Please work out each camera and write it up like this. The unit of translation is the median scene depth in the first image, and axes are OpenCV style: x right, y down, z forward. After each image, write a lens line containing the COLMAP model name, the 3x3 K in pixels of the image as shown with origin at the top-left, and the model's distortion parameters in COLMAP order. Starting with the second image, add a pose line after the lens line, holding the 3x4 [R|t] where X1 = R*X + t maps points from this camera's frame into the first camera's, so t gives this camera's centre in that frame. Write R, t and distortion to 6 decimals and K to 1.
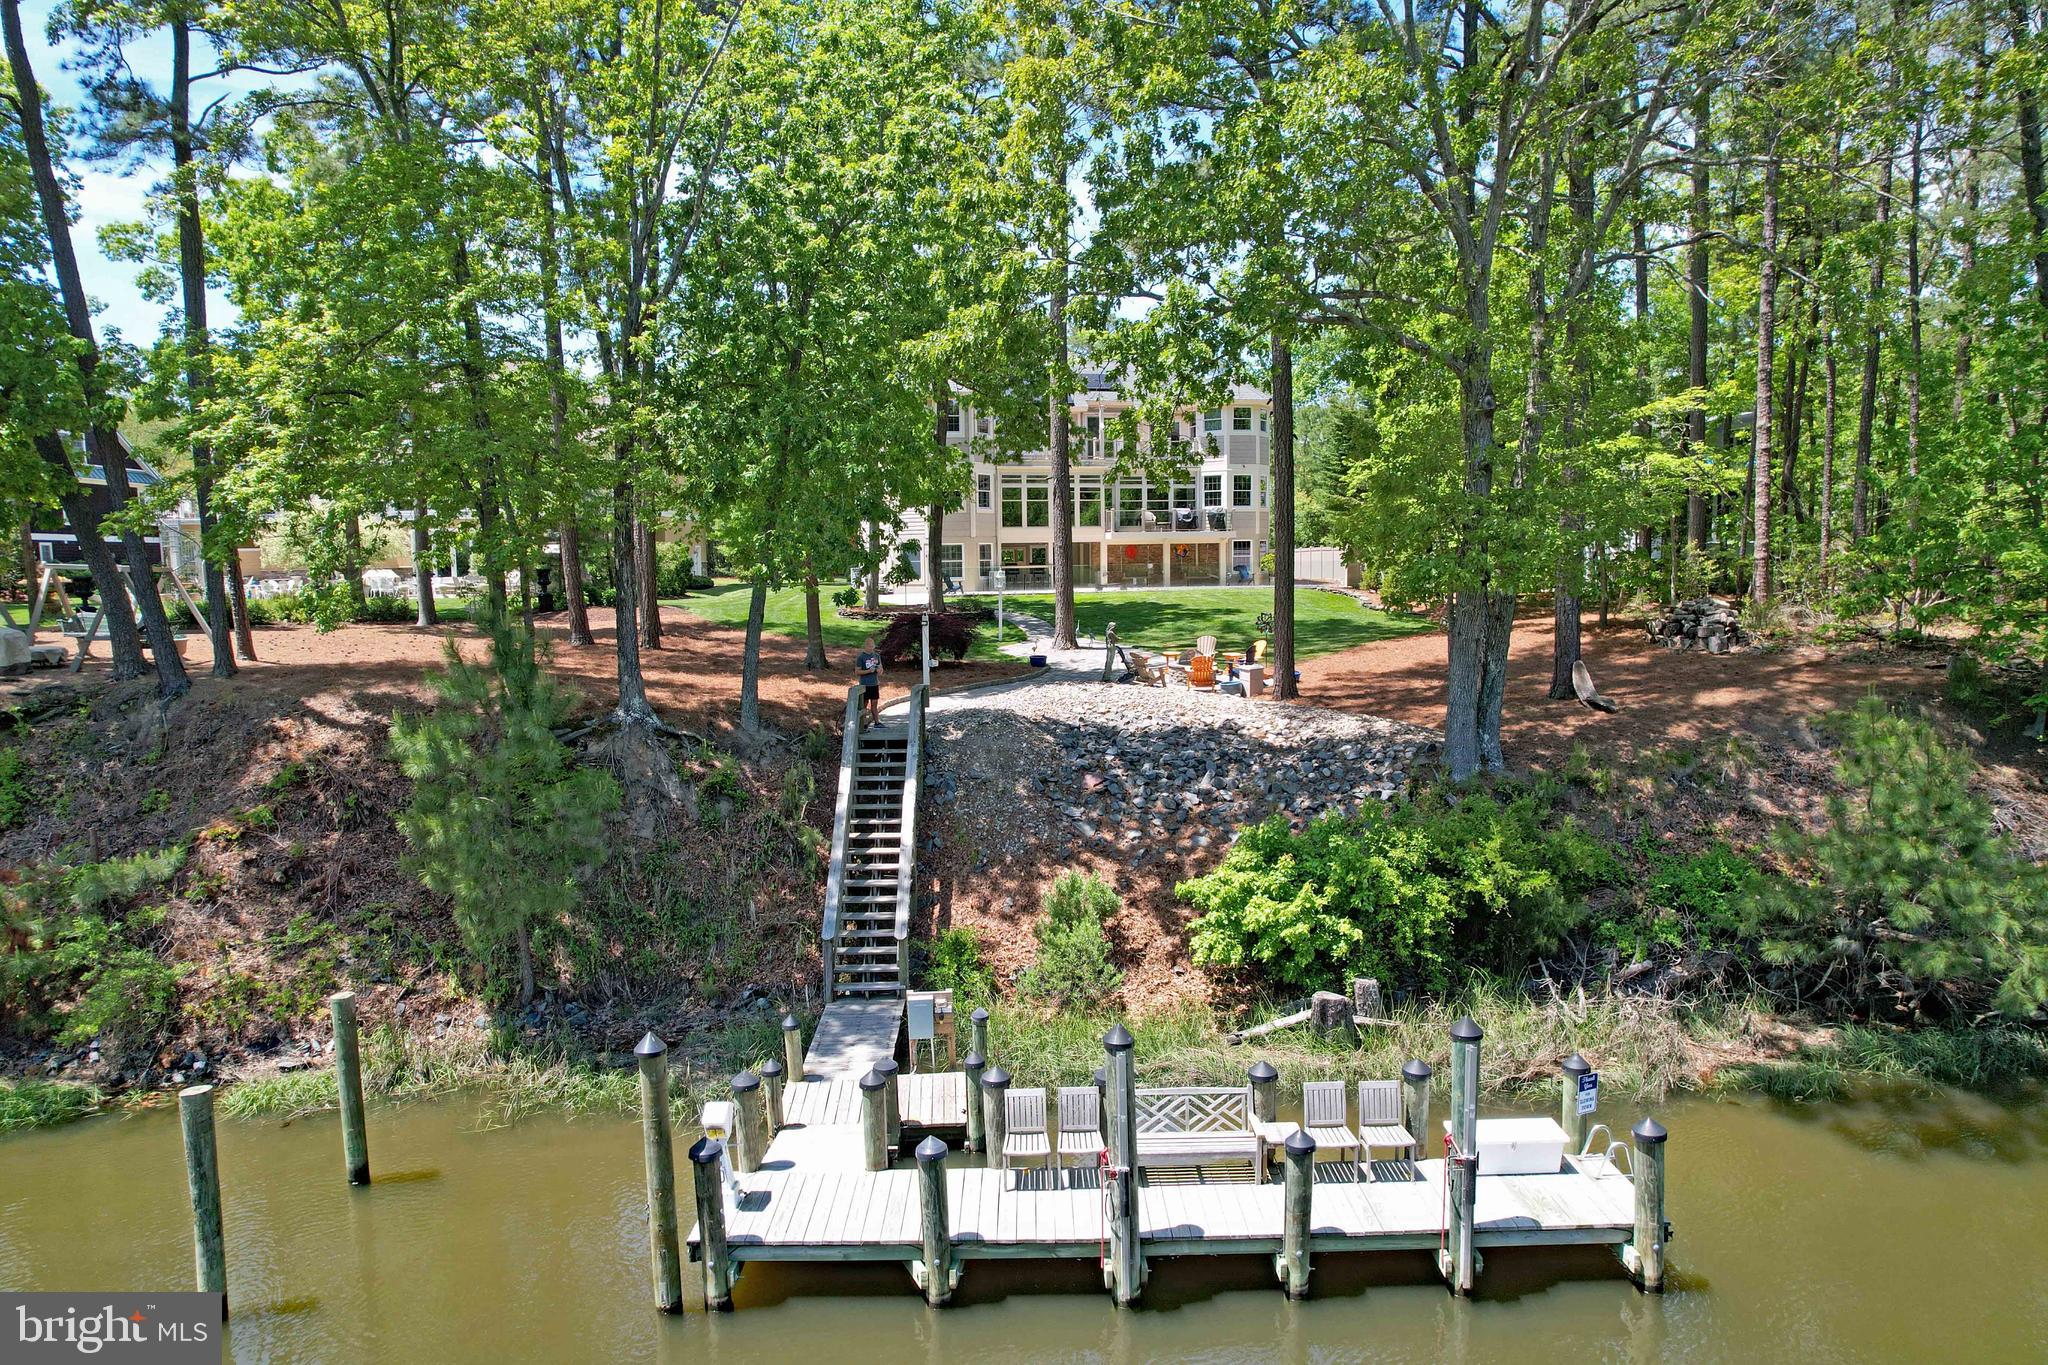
lens RADIAL K [[1300.2, 0, 1024.0], [0, 1300.2, 682.5], [0, 0, 1]] dist [-0.038598, 0.001263]
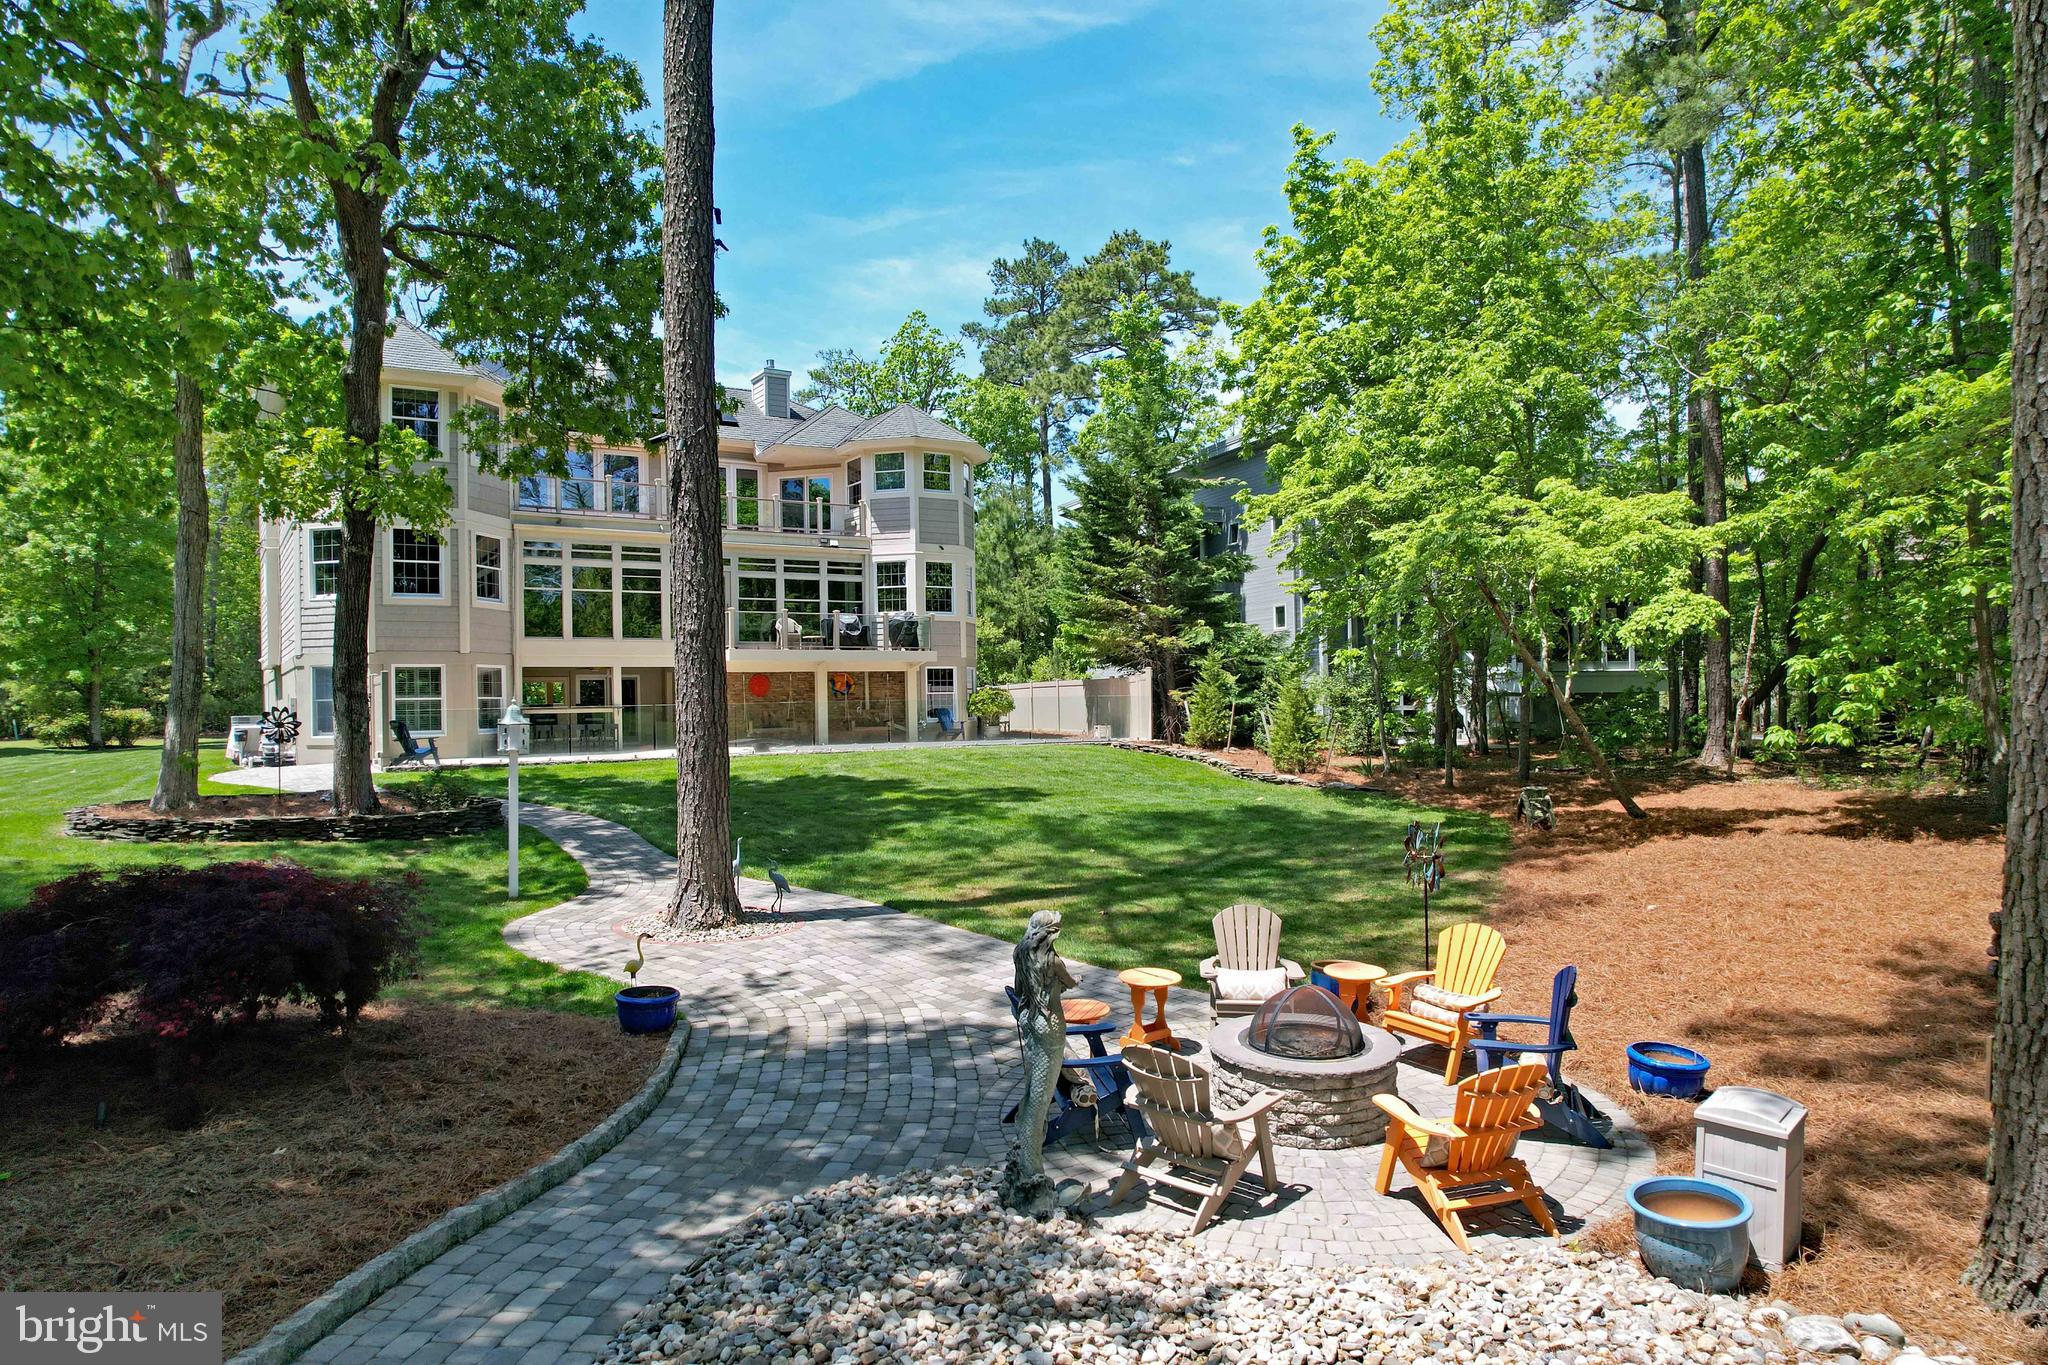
lens RADIAL K [[1300.2, 0, 1024.0], [0, 1300.2, 682.5], [0, 0, 1]] dist [-0.038598, 0.001263]
pose [[0.939492, 0.002691, 0.342560, -0.005338], [0.039906, 0.992301, -0.117242, -0.029827], [-0.340238, 0.123818, 0.932152, 0.428308]]
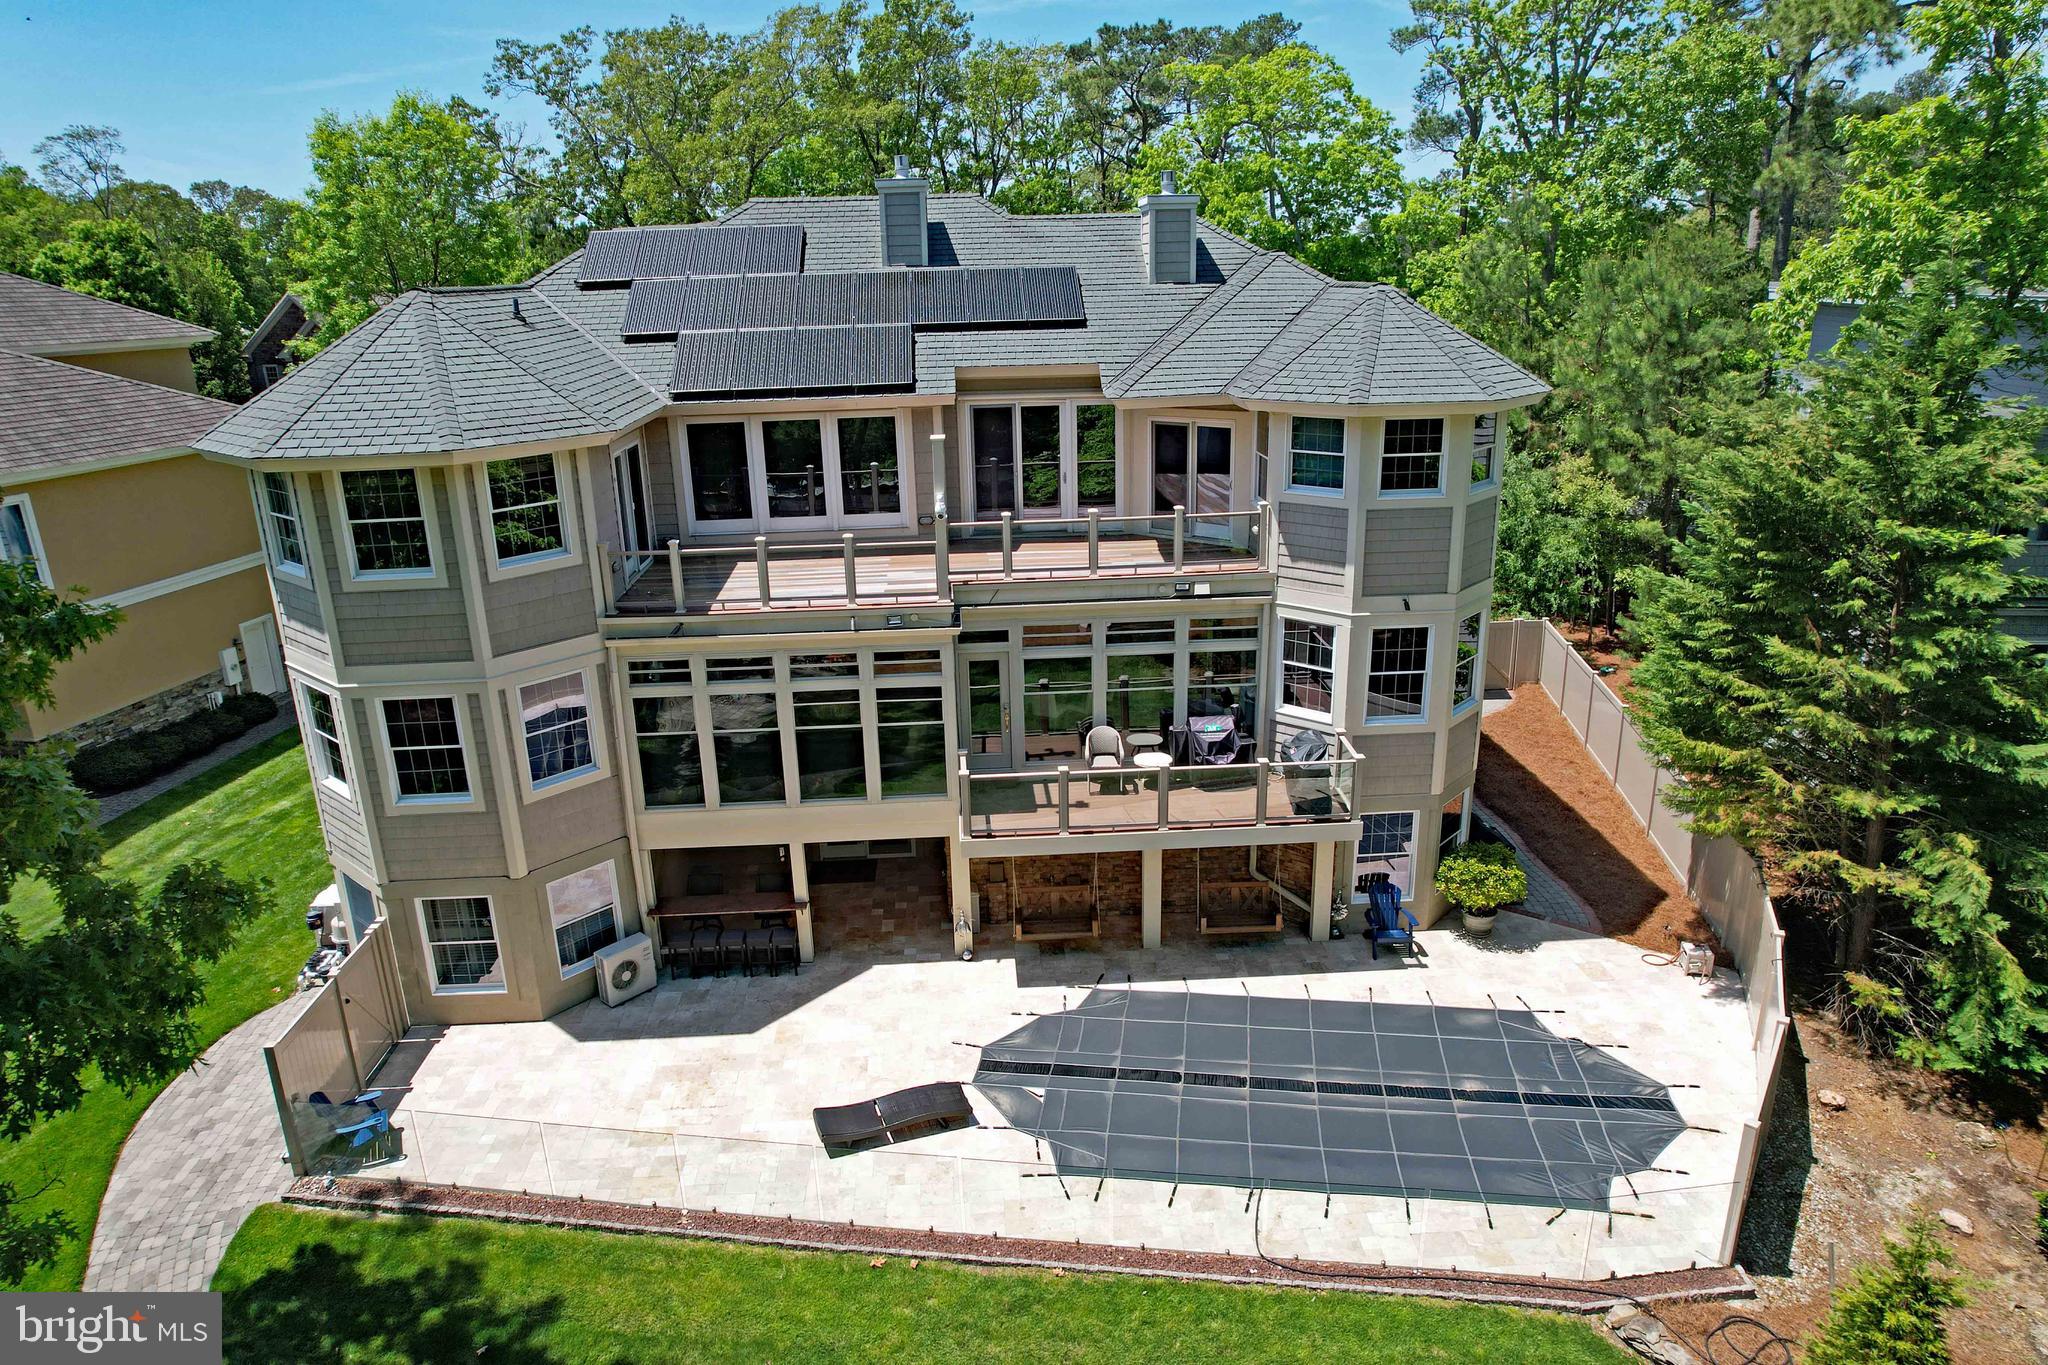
lens RADIAL K [[1300.2, 0, 1024.0], [0, 1300.2, 682.5], [0, 0, 1]] dist [-0.038598, 0.001263]
pose [[0.980834, 0.050081, -0.188301, 0.141417], [-0.008440, 0.976417, 0.215726, -0.221877], [0.194664, -0.210002, 0.958126, 0.685920]]
